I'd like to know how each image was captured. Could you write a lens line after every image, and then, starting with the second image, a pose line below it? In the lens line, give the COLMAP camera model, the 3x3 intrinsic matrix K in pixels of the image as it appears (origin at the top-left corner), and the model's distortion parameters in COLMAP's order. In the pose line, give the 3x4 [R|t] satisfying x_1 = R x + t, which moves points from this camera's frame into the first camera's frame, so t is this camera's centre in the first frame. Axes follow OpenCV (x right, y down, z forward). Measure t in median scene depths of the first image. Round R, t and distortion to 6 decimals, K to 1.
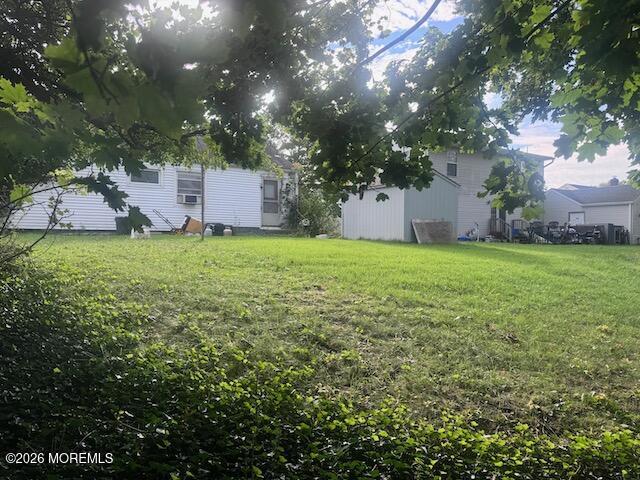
lens RADIAL K [[437.3, 0, 317.5], [0, 437.3, 249.0], [0, 0, 1]] dist [0.091149, -0.124614]
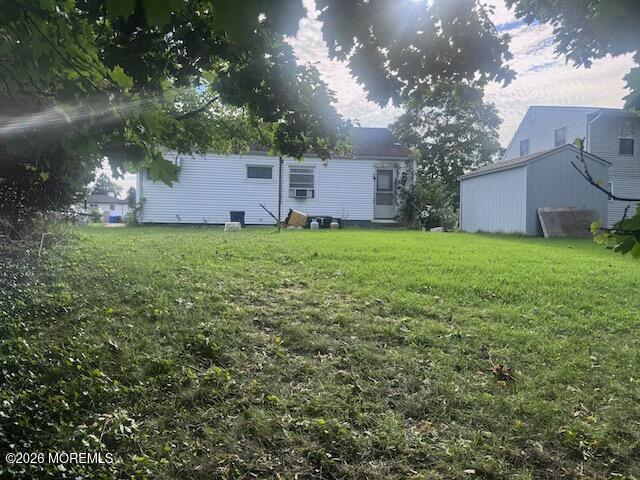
lens RADIAL K [[437.3, 0, 317.5], [0, 437.3, 249.0], [0, 0, 1]] dist [0.091149, -0.124614]
pose [[0.930982, 0.015617, -0.364731, 0.354968], [-0.011009, 0.999831, 0.014709, 0.002642], [0.364899, -0.009678, 0.930997, 0.223005]]
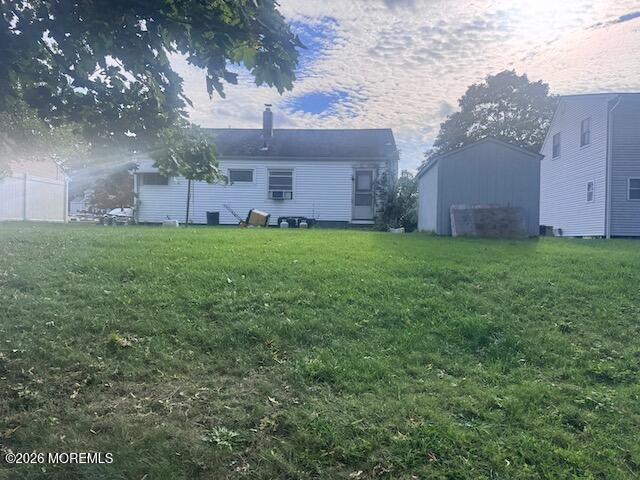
lens RADIAL K [[437.3, 0, 317.5], [0, 437.3, 249.0], [0, 0, 1]] dist [0.091149, -0.124614]
pose [[0.805009, 0.025903, -0.592697, 1.259996], [-0.028270, 0.999586, 0.005289, 0.028634], [0.592589, 0.012498, 0.805408, 0.633979]]
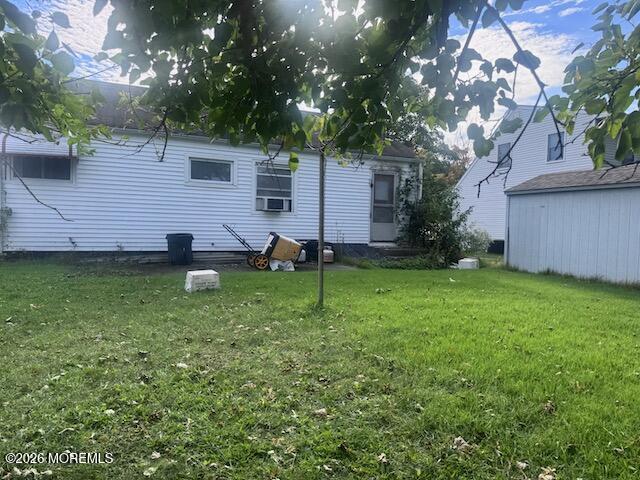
lens RADIAL K [[448.7, 0, 319.4], [0, 448.7, 241.8], [0, 0, 1]] dist [0.070625, -0.093831]
pose [[0.992205, 0.019325, -0.123110, -0.404393], [-0.018467, 0.999797, 0.008102, -0.187583], [0.123241, -0.005765, 0.992360, 0.978604]]
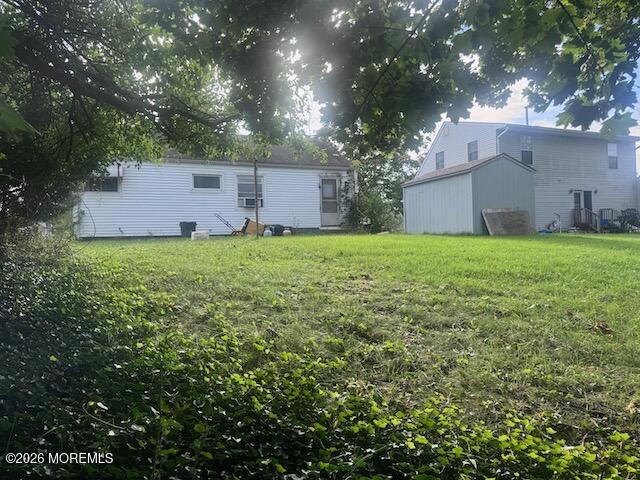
lens RADIAL K [[437.3, 0, 317.5], [0, 437.3, 249.0], [0, 0, 1]] dist [0.091149, -0.124614]
pose [[0.987327, -0.036919, -0.154343, 0.044920], [0.035192, 0.999284, -0.013908, 0.040787], [0.154745, 0.008300, 0.987919, 0.094576]]
